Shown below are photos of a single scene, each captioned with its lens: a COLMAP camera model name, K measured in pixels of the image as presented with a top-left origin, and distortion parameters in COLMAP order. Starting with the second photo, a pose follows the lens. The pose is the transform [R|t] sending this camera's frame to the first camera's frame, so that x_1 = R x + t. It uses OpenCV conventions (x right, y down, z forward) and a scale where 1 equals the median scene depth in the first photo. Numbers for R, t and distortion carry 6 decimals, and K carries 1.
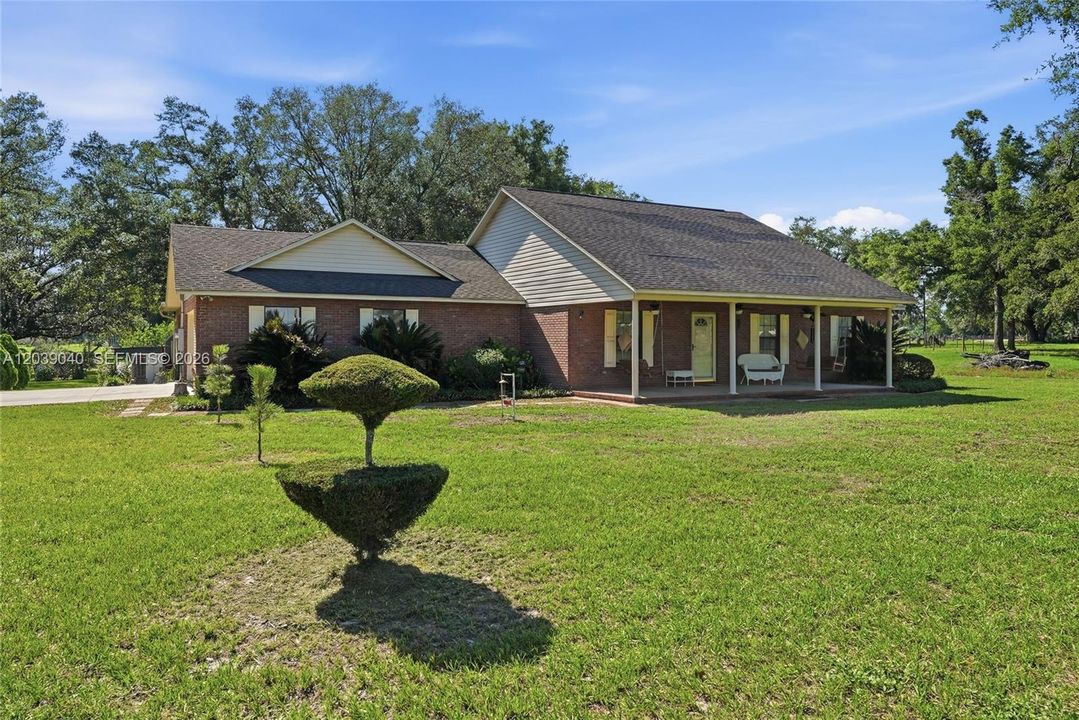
lens RADIAL K [[731.2, 0, 544.6], [0, 731.2, 330.6], [0, 0, 1]] dist [0.038338, 0.000149]
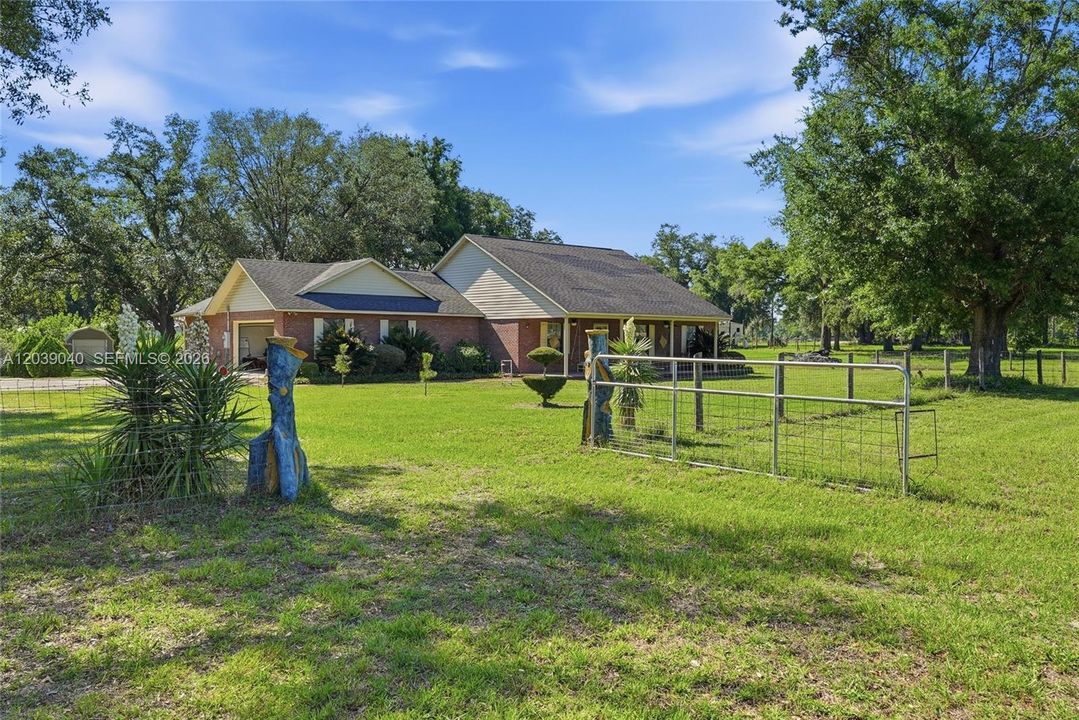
lens RADIAL K [[810.2, 0, 539.7], [0, 810.2, 332.2], [0, 0, 1]] dist [0.182605, 0.000267]
pose [[0.983677, 0.005703, 0.179854, -0.201306], [-0.006298, 0.999976, 0.002740, -0.010067], [-0.179834, -0.003828, 0.983690, -0.602609]]
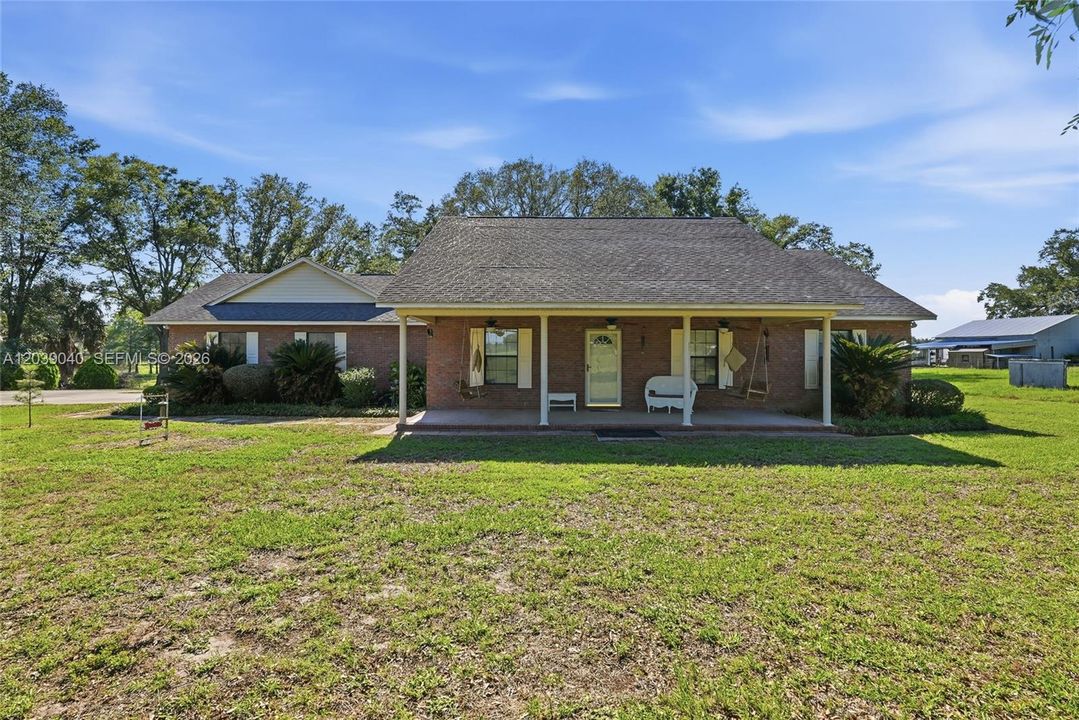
lens RADIAL K [[528.2, 0, 539.6], [0, 528.2, 356.5], [0, 0, 1]] dist [0.002495, 0.000491]
pose [[0.877008, 0.002126, -0.480471, 0.446592], [0.003378, 0.999938, 0.010590, 0.001814], [0.480464, -0.010911, 0.876947, 0.383763]]
